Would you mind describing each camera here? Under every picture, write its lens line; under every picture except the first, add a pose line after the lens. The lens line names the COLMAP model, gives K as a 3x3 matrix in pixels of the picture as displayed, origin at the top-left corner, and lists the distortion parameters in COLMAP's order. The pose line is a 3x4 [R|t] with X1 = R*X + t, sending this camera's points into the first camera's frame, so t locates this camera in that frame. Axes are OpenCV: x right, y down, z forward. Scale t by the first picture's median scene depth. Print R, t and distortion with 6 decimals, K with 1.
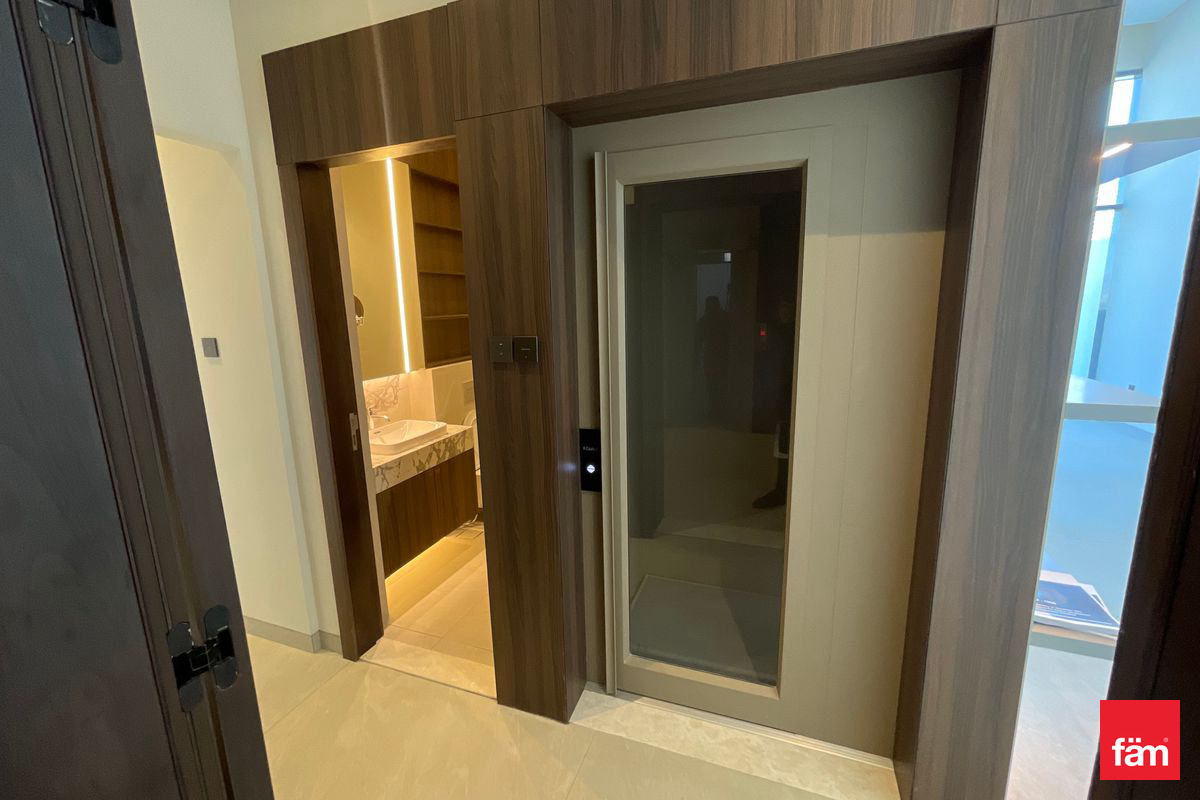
lens RADIAL K [[488.3, 0, 600.0], [0, 488.3, 400.0], [0, 0, 1]] dist [-0.001166, 0.000033]
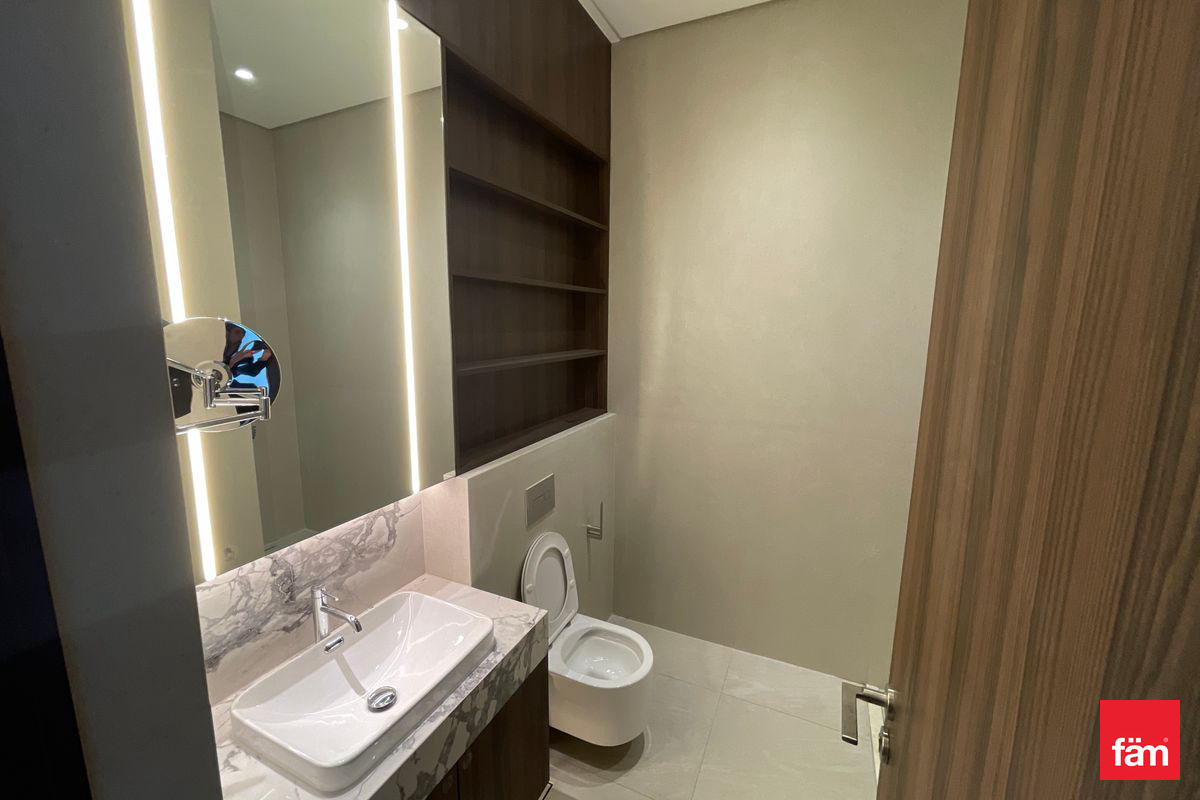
lens RADIAL K [[488.3, 0, 600.0], [0, 488.3, 400.0], [0, 0, 1]] dist [-0.001166, 0.000033]
pose [[0.995787, 0.040138, -0.082443, -0.185982], [-0.042204, 0.998833, -0.023465, -0.137410], [0.081405, 0.026846, 0.996319, 0.551313]]
